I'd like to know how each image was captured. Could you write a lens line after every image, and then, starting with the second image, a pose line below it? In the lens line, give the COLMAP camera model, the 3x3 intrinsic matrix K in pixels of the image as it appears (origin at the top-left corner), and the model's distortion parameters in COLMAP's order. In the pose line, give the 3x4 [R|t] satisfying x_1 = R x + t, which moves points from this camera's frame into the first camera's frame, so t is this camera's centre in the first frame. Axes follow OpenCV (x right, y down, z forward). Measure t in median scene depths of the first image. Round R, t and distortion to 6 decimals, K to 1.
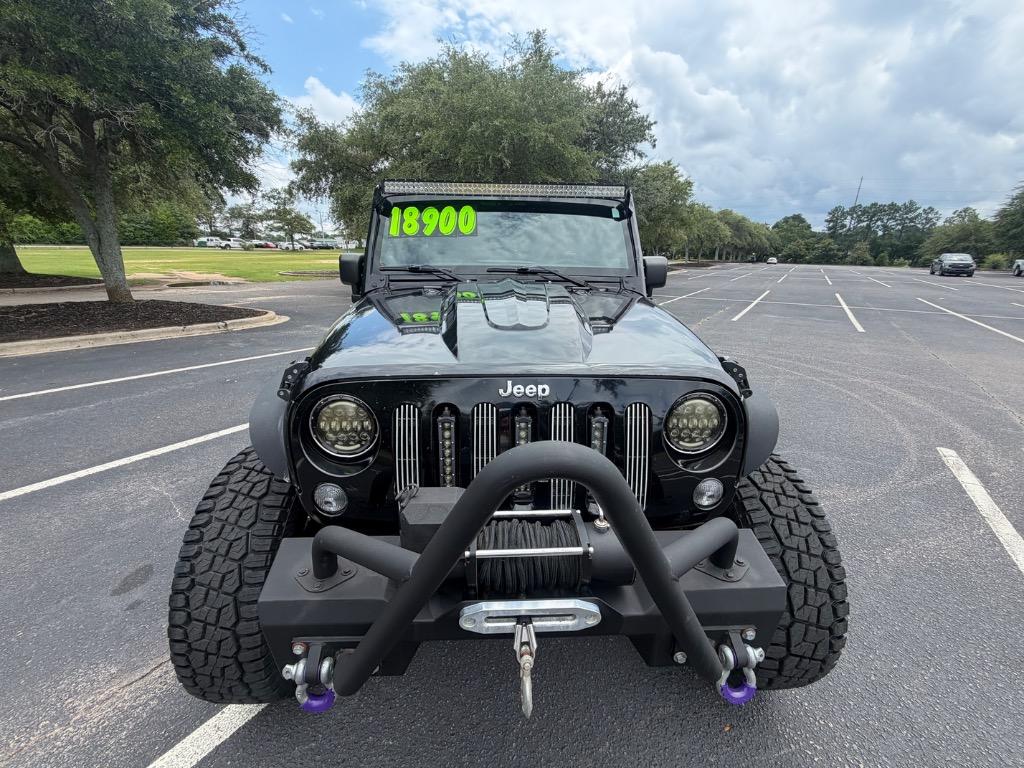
lens RADIAL K [[423.0, 0, 512.9], [0, 423.0, 383.3], [0, 0, 1]] dist [0.002614, 0.000317]
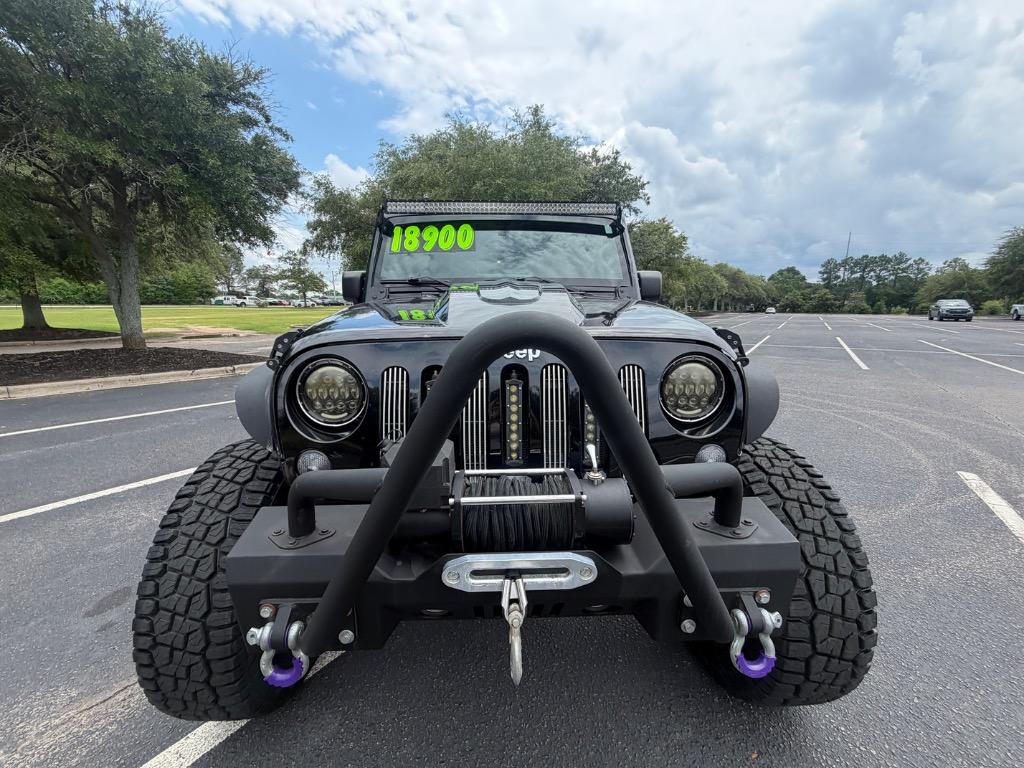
lens RADIAL K [[423.0, 0, 512.9], [0, 423.0, 383.3], [0, 0, 1]] dist [0.002614, 0.000317]
pose [[0.999848, -0.011809, -0.012839, 0.008170], [0.010045, 0.991499, -0.129729, 0.050477], [0.014261, 0.129581, 0.991466, 0.007309]]
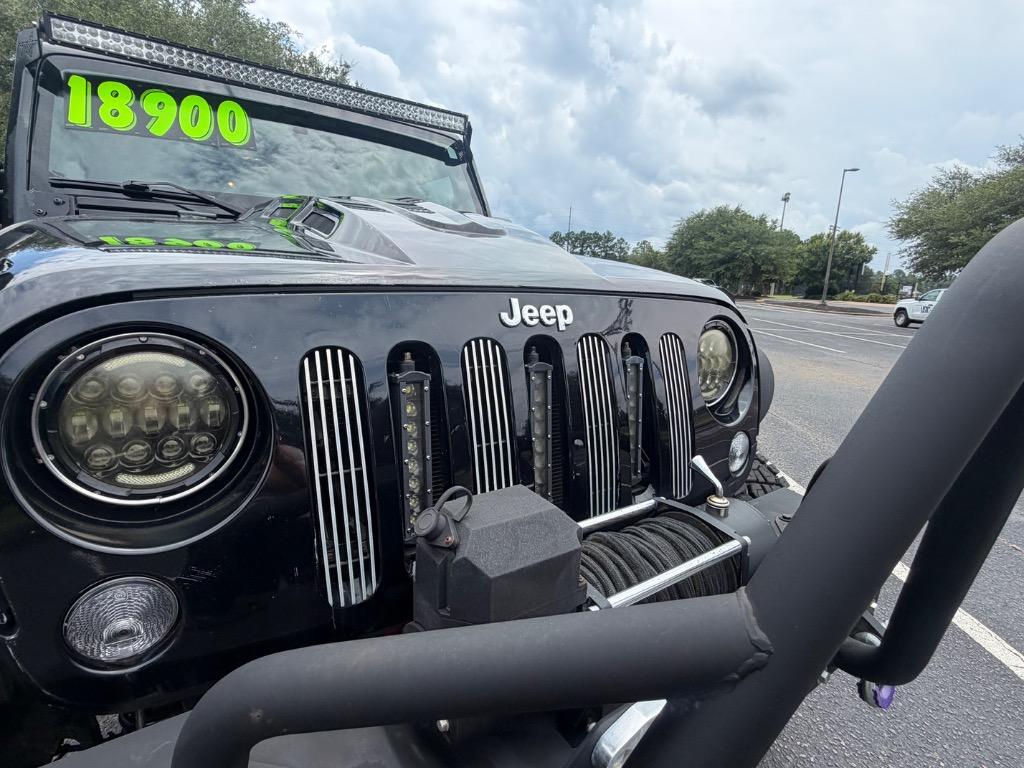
lens RADIAL K [[516.8, 0, 512.0], [0, 516.8, 384.0], [0, 0, 1]] dist [-0.000090, -0.000899]
pose [[0.848276, -0.083764, 0.522888, -0.086727], [0.131272, 0.989853, -0.054392, 0.033007], [-0.513026, 0.114780, 0.850664, 0.101851]]
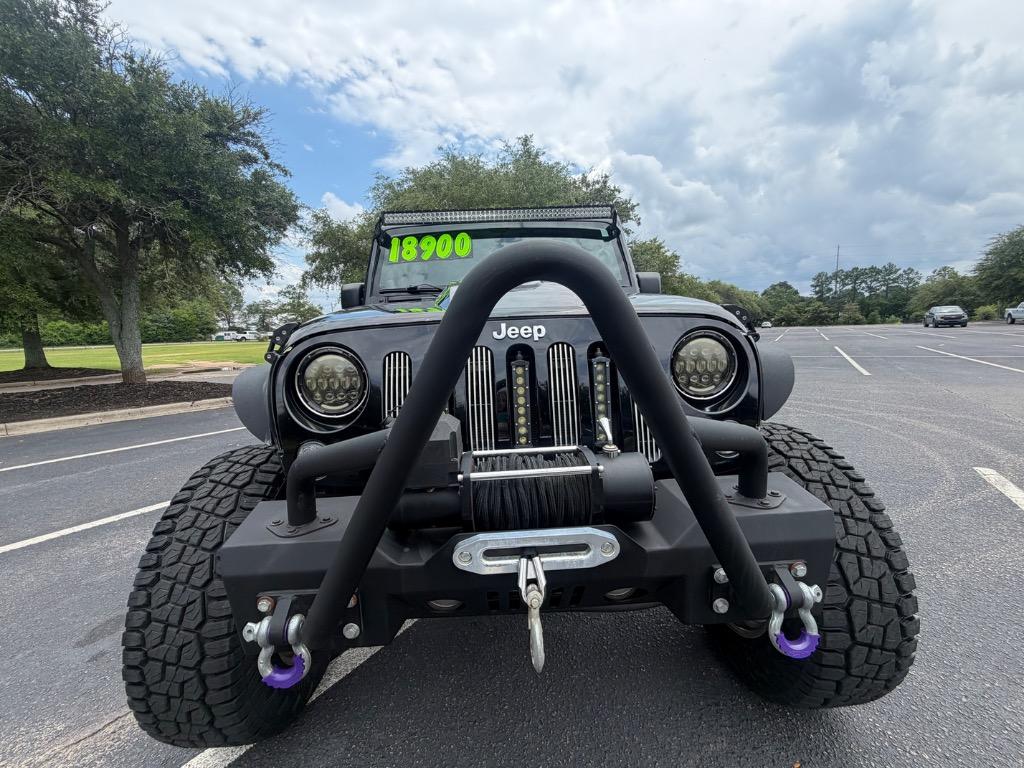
lens RADIAL K [[422.2, 0, 512.0], [0, 422.2, 384.0], [0, 0, 1]] dist [0.003340, -0.000091]
pose [[0.998568, -0.052008, -0.012560, 0.003895], [0.048712, 0.980840, -0.188628, 0.072473], [0.022129, 0.187746, 0.981968, 0.019089]]
